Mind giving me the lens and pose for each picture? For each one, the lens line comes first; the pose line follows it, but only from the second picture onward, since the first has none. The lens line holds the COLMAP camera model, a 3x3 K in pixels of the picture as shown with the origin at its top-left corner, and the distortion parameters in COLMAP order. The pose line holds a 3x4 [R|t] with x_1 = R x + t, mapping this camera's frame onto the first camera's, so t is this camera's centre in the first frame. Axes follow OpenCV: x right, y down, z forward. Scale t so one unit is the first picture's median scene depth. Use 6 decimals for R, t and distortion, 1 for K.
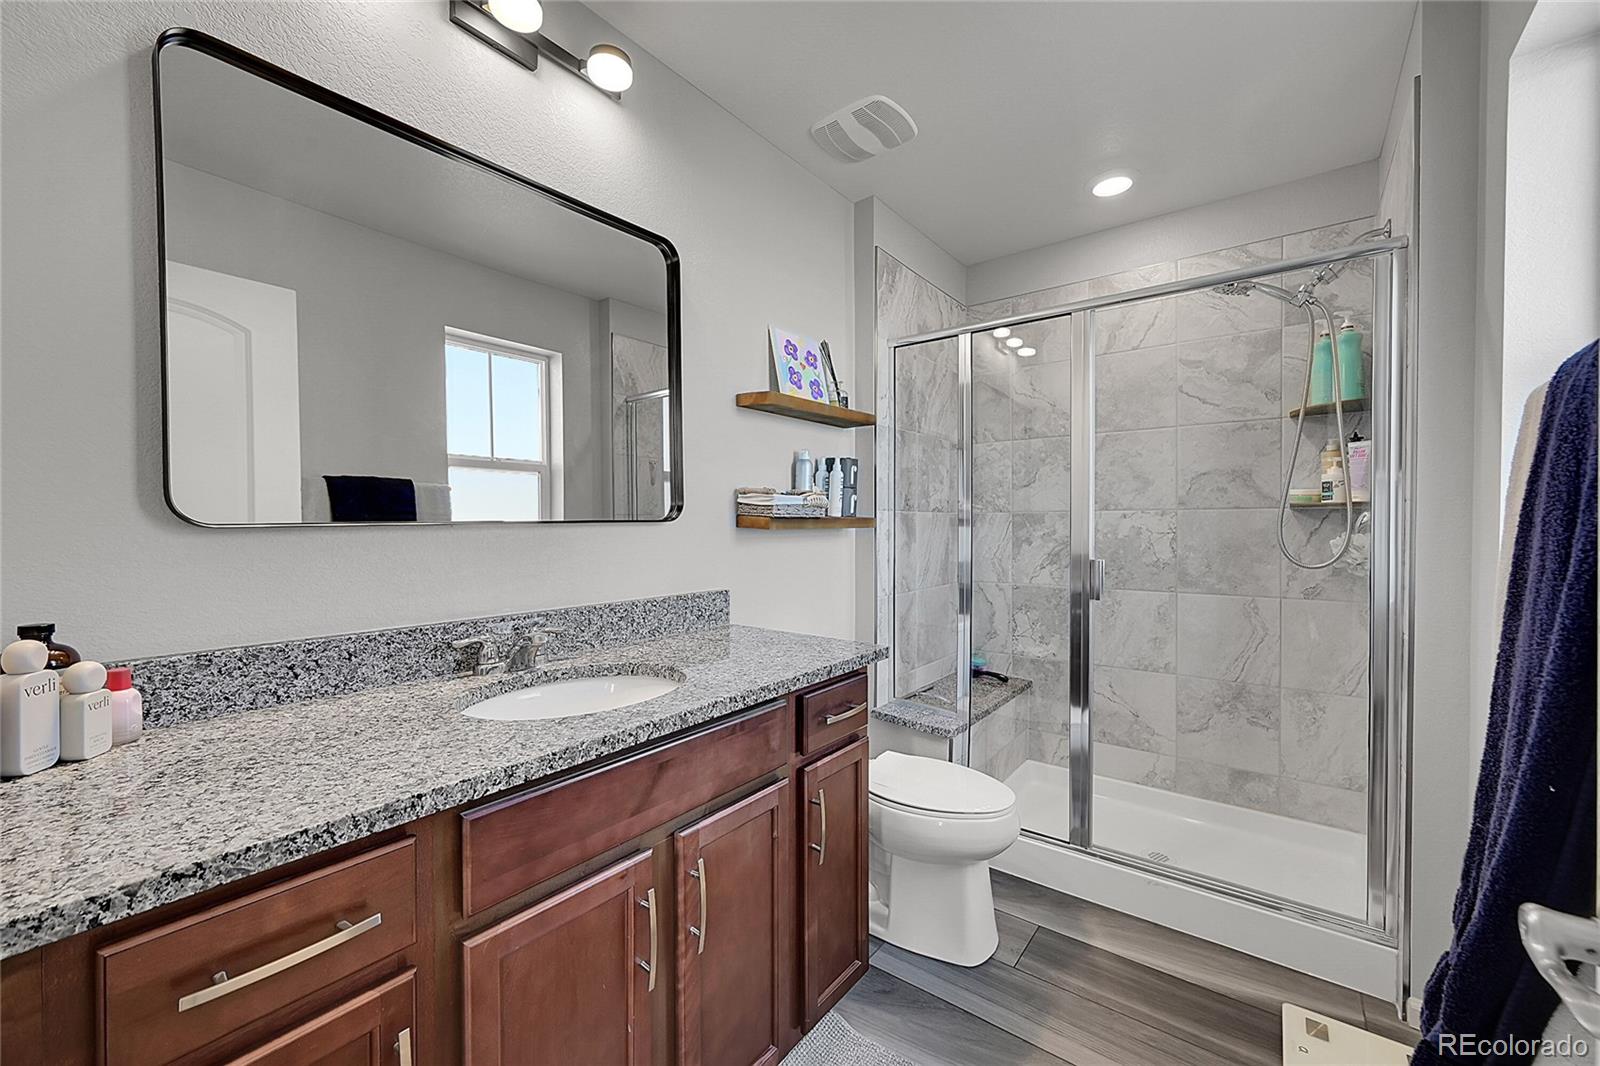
lens RADIAL K [[630.0, 0, 799.4], [0, 630.0, 531.0], [0, 0, 1]] dist [-0.001546, 0.000104]
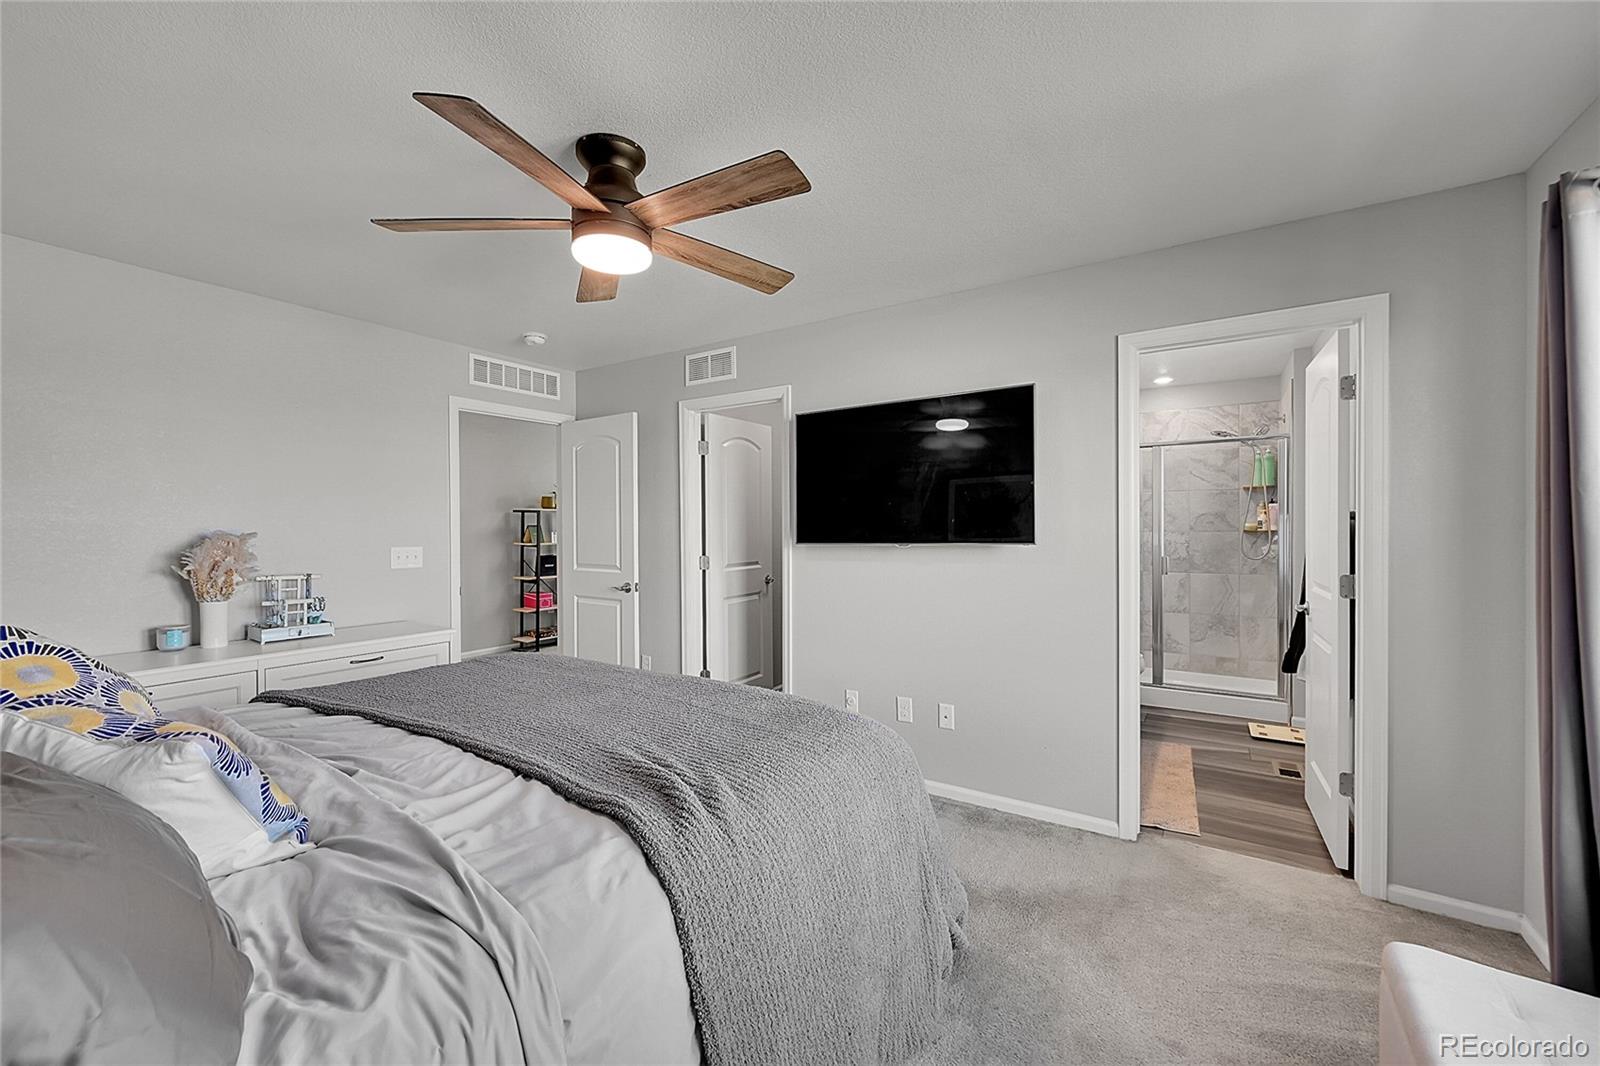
lens RADIAL K [[630.0, 0, 799.4], [0, 630.0, 531.0], [0, 0, 1]] dist [-0.001546, 0.000104]
pose [[0.996730, -0.001958, 0.080778, -0.923558], [0.002513, 0.999974, -0.006765, -0.029679], [-0.080763, 0.006946, 0.996709, -1.040724]]
